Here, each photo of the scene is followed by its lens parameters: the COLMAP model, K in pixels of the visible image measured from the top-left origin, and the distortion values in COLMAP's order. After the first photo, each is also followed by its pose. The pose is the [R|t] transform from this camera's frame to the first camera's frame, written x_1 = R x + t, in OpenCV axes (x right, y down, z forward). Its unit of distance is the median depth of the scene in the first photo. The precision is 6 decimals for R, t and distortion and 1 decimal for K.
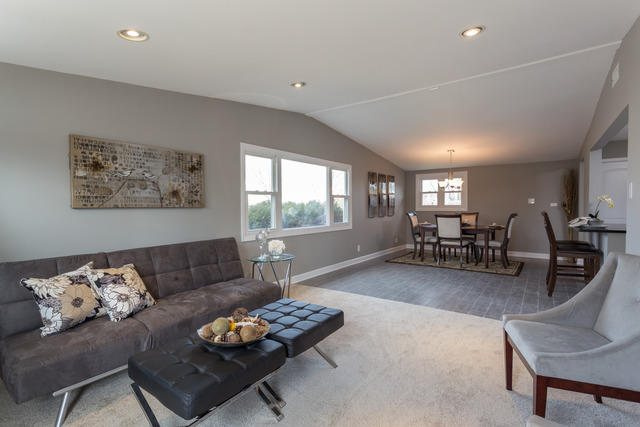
lens RADIAL K [[302.8, 0, 320.0], [0, 302.8, 213.5], [0, 0, 1]] dist [0.000568, 0.000023]
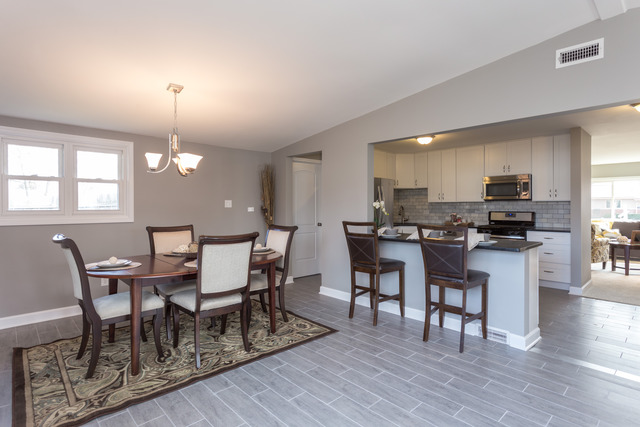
lens RADIAL K [[334.2, 0, 320.8], [0, 334.2, 207.8], [0, 0, 1]] dist [-0.000159, 0.000497]
pose [[0.183398, 0.000366, 0.983039, -0.002230], [0.018577, 0.999820, -0.003838, -0.017942], [-0.982863, 0.018966, 0.183358, 0.459222]]
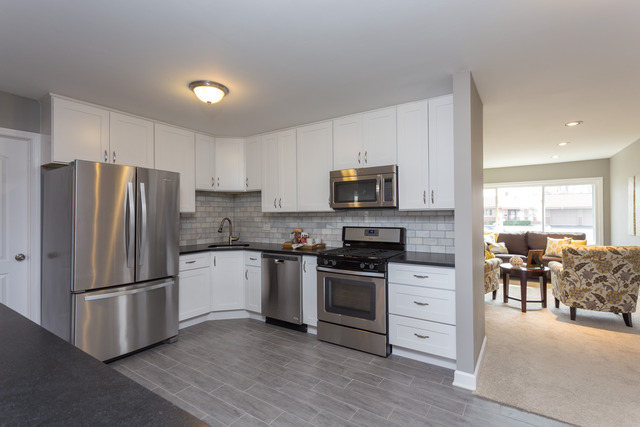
lens RADIAL K [[302.8, 0, 320.0], [0, 302.8, 213.5], [0, 0, 1]] dist [0.000568, 0.000023]
pose [[-0.037830, 0.008455, 0.999248, 0.315962], [0.024364, 0.999675, -0.007537, -0.021256], [-0.998987, 0.024060, -0.038024, 0.302450]]
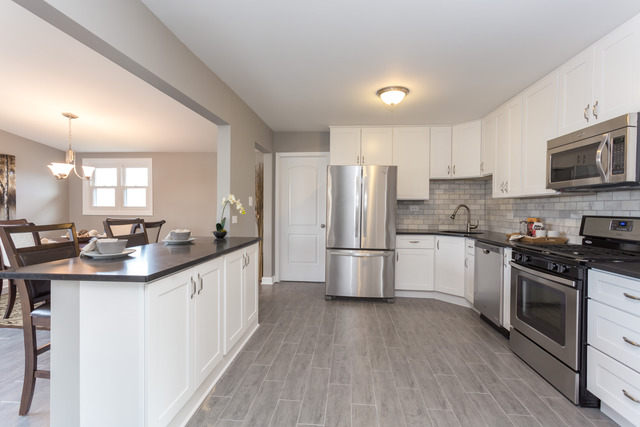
lens RADIAL K [[302.8, 0, 320.0], [0, 302.8, 213.5], [0, 0, 1]] dist [0.000568, 0.000023]
pose [[0.858529, -0.000764, 0.512765, 0.358450], [0.000792, 1.000000, 0.000163, -0.009444], [-0.512765, 0.000266, 0.858529, 0.154069]]
